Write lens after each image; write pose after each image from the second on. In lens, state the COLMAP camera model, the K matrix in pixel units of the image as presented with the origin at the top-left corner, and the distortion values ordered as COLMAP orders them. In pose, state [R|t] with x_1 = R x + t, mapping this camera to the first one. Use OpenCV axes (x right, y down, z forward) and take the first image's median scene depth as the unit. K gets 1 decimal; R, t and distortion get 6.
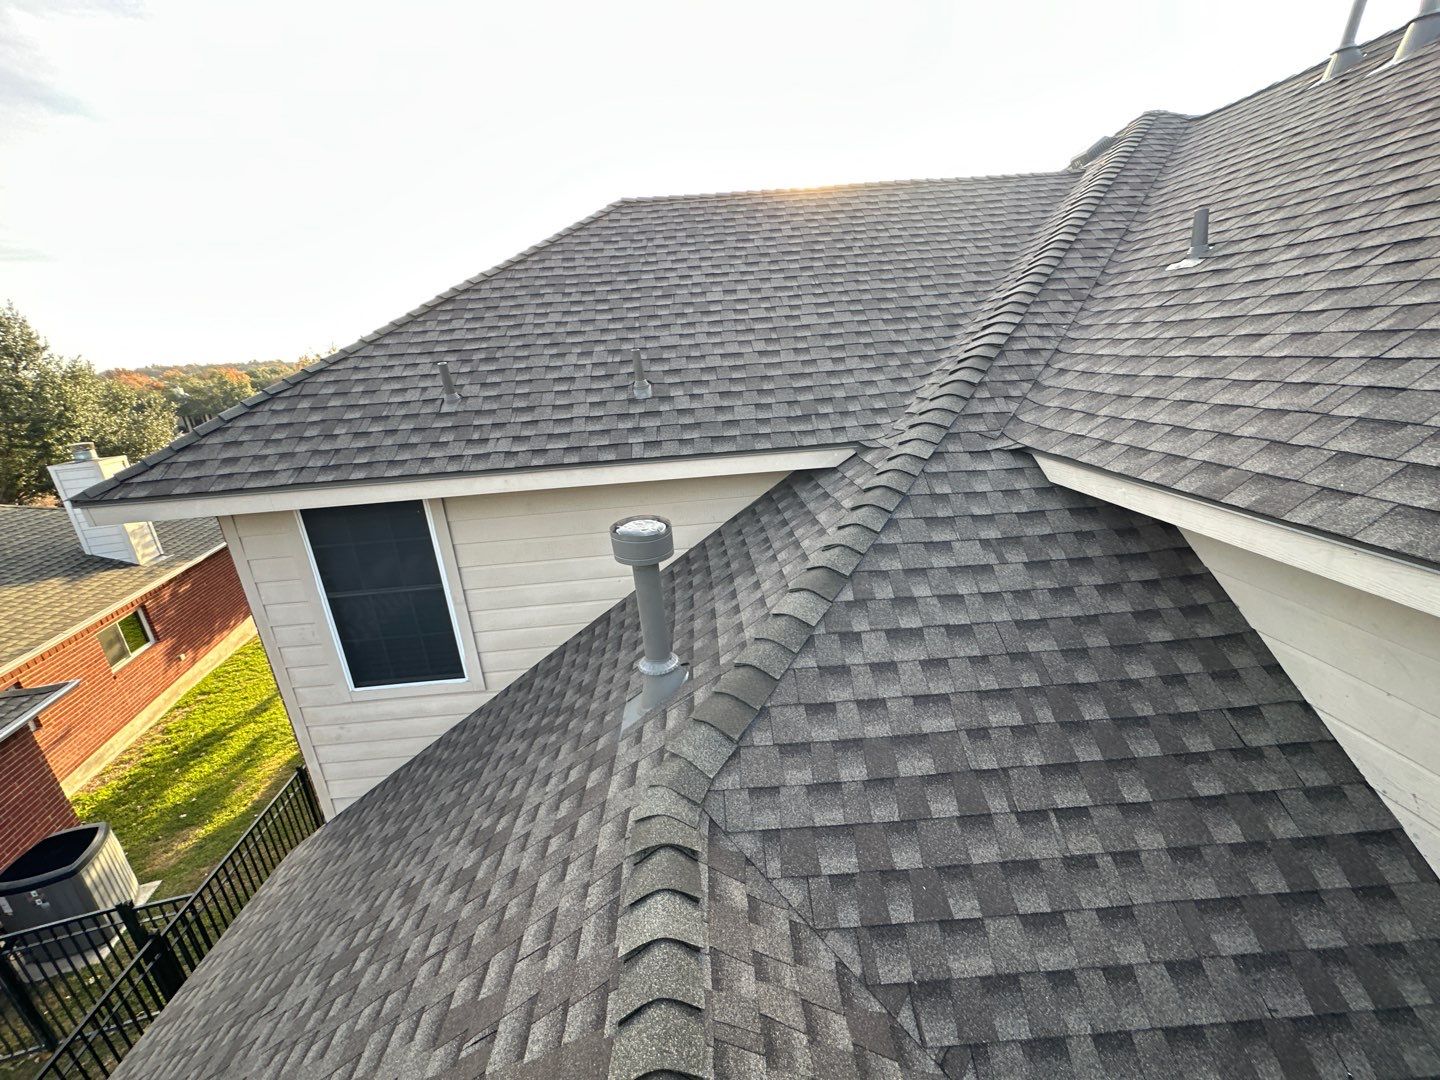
lens RADIAL K [[574.7, 0, 719.8], [0, 574.7, 541.4], [0, 0, 1]] dist [-0.001240, -0.000825]
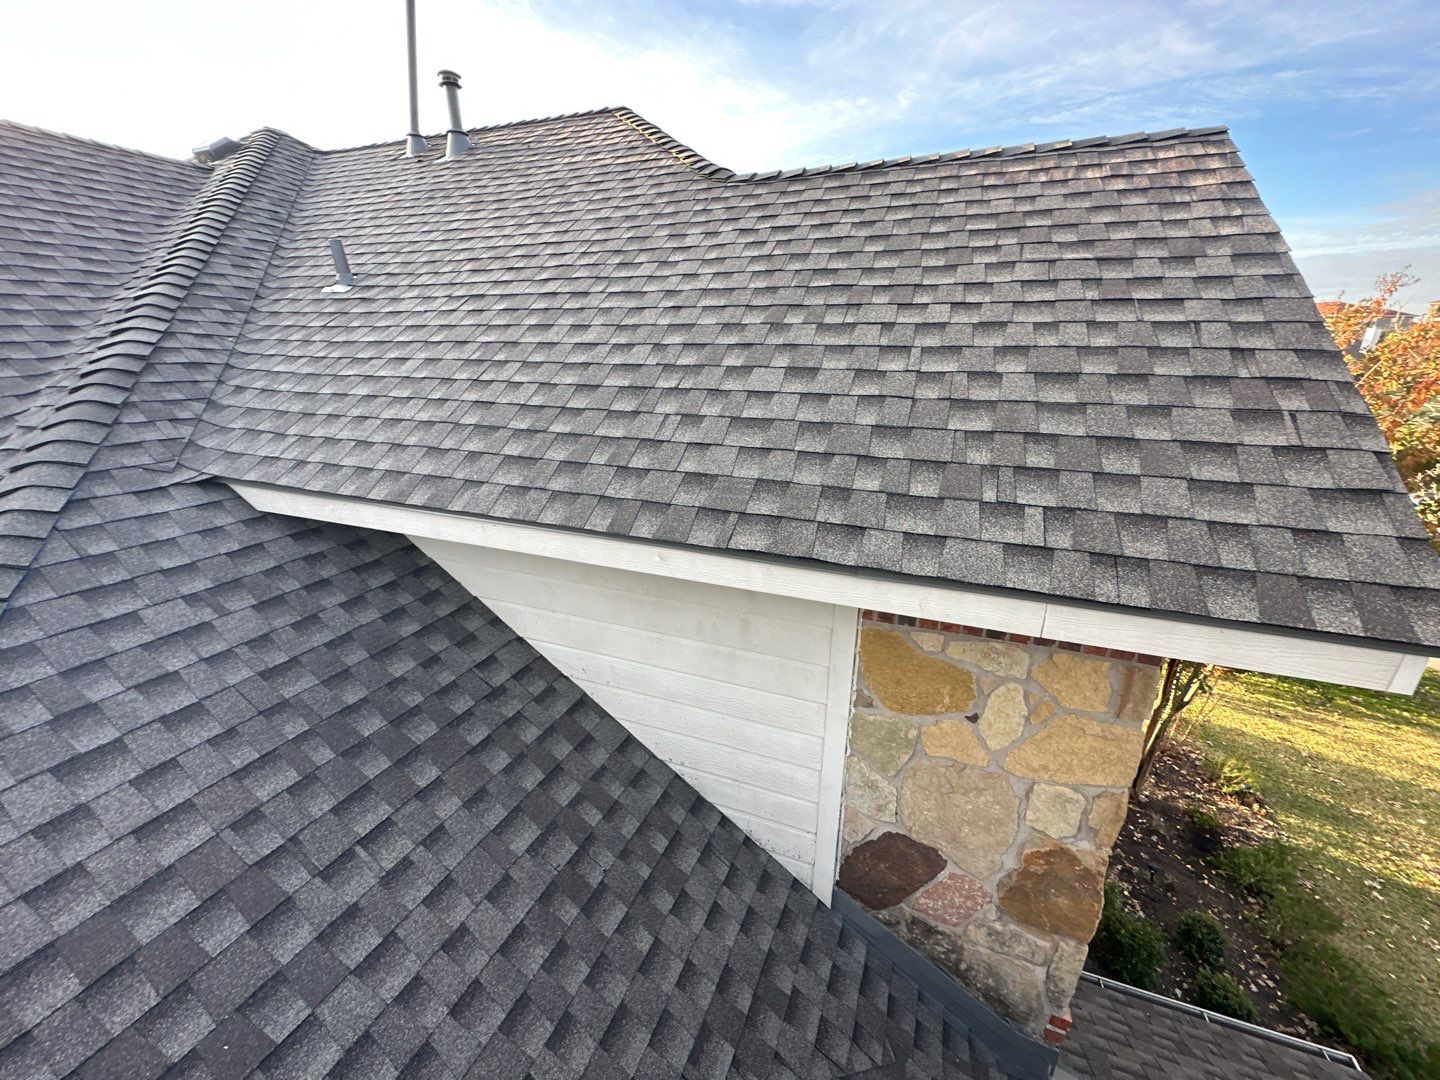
lens RADIAL K [[574.7, 0, 719.8], [0, 574.7, 541.4], [0, 0, 1]] dist [-0.001240, -0.000825]
pose [[0.414292, -0.233638, 0.879645, 0.080522], [0.254256, 0.957721, 0.134627, 0.006235], [-0.873909, 0.167880, 0.456180, -0.044529]]
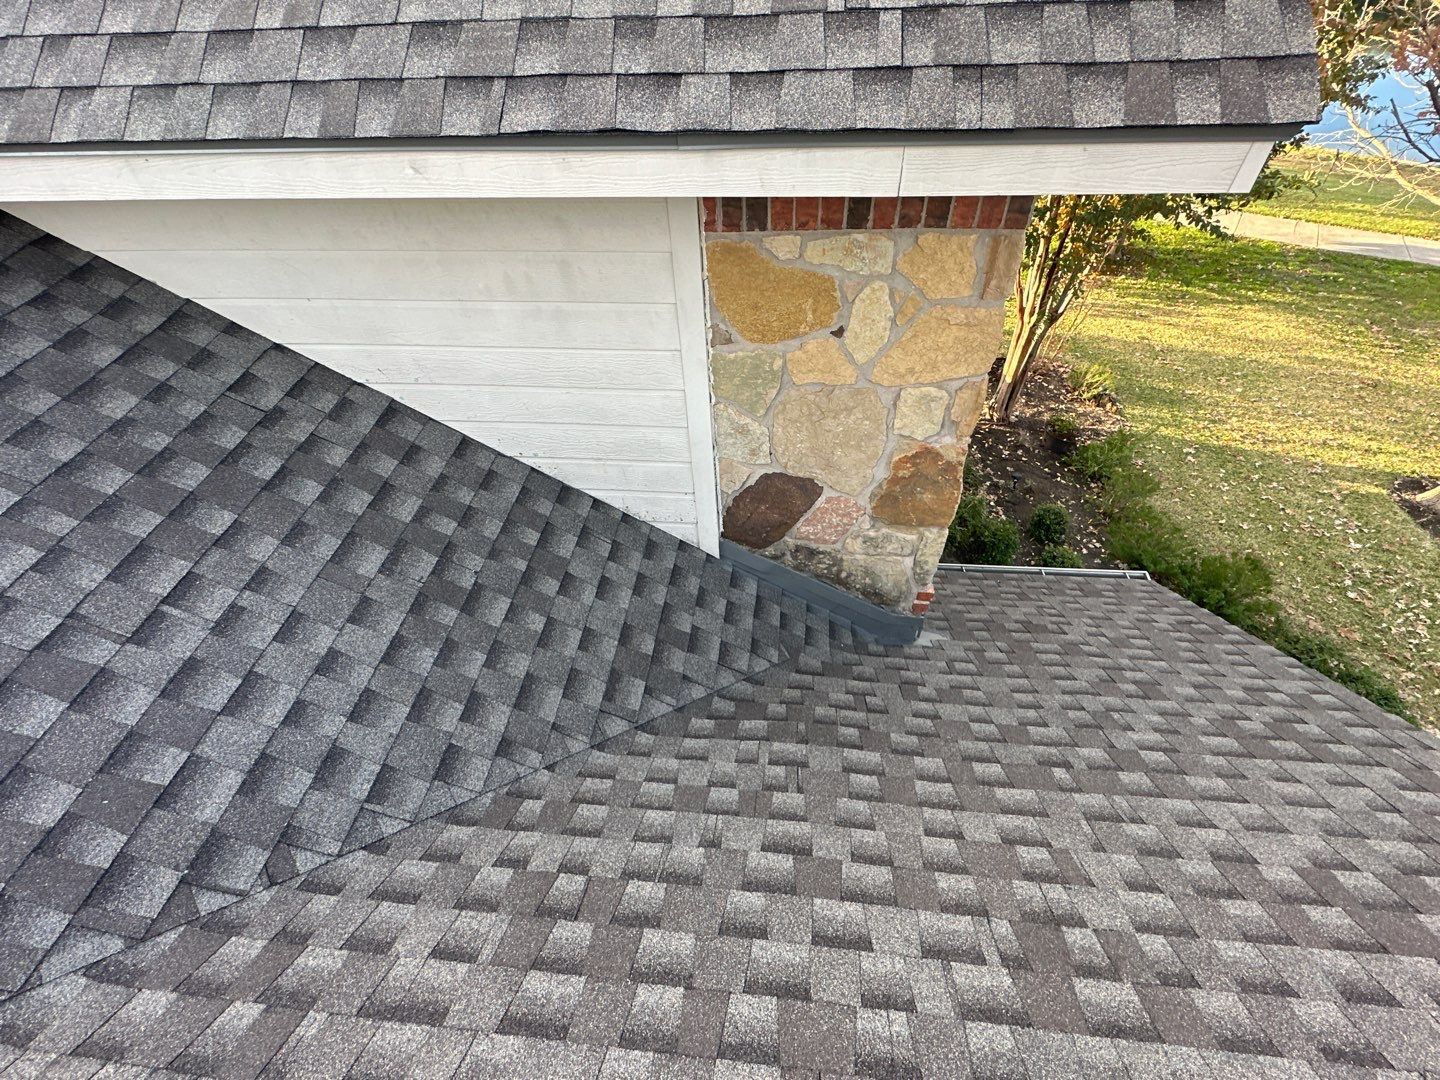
lens RADIAL K [[661.9, 0, 720.5], [0, 661.9, 541.5], [0, 0, 1]] dist [-0.000679, -0.001672]
pose [[0.161398, -0.673494, 0.721357, 0.069862], [0.338584, 0.724365, 0.600547, 0.085228], [-0.926991, 0.147313, 0.344945, -0.058345]]
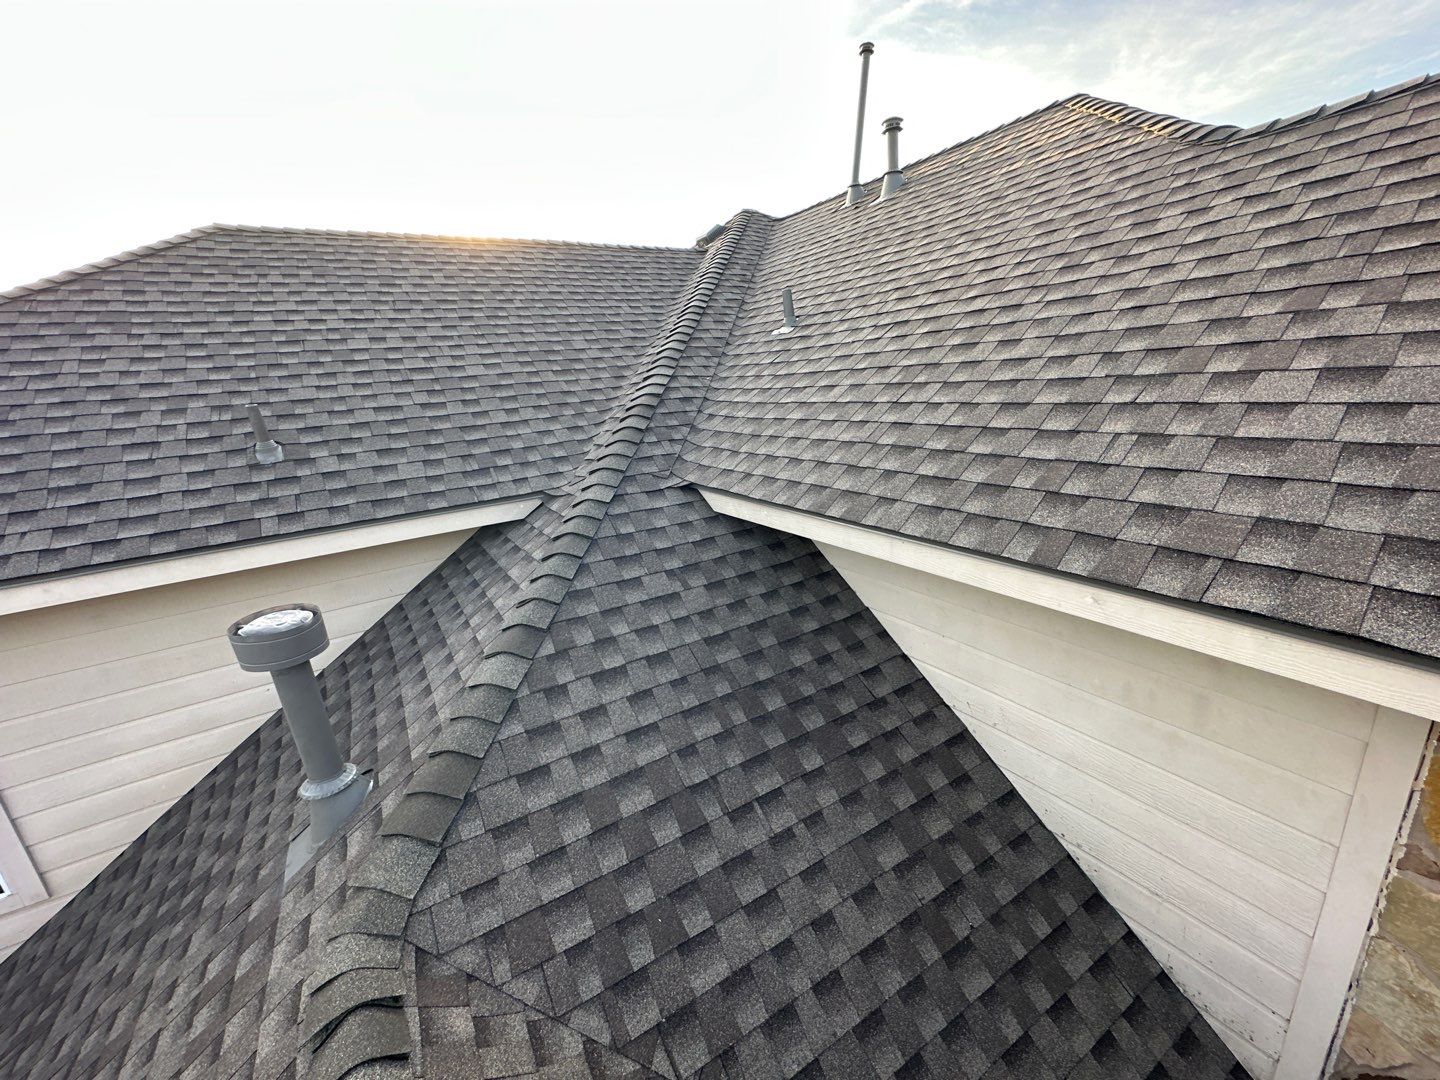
lens RADIAL K [[574.7, 0, 719.8], [0, 574.7, 541.4], [0, 0, 1]] dist [-0.001240, -0.000825]
pose [[0.873739, -0.131386, 0.468314, 0.044268], [0.166237, 0.985511, -0.033663, -0.004780], [-0.457106, 0.107264, 0.882920, -0.014328]]
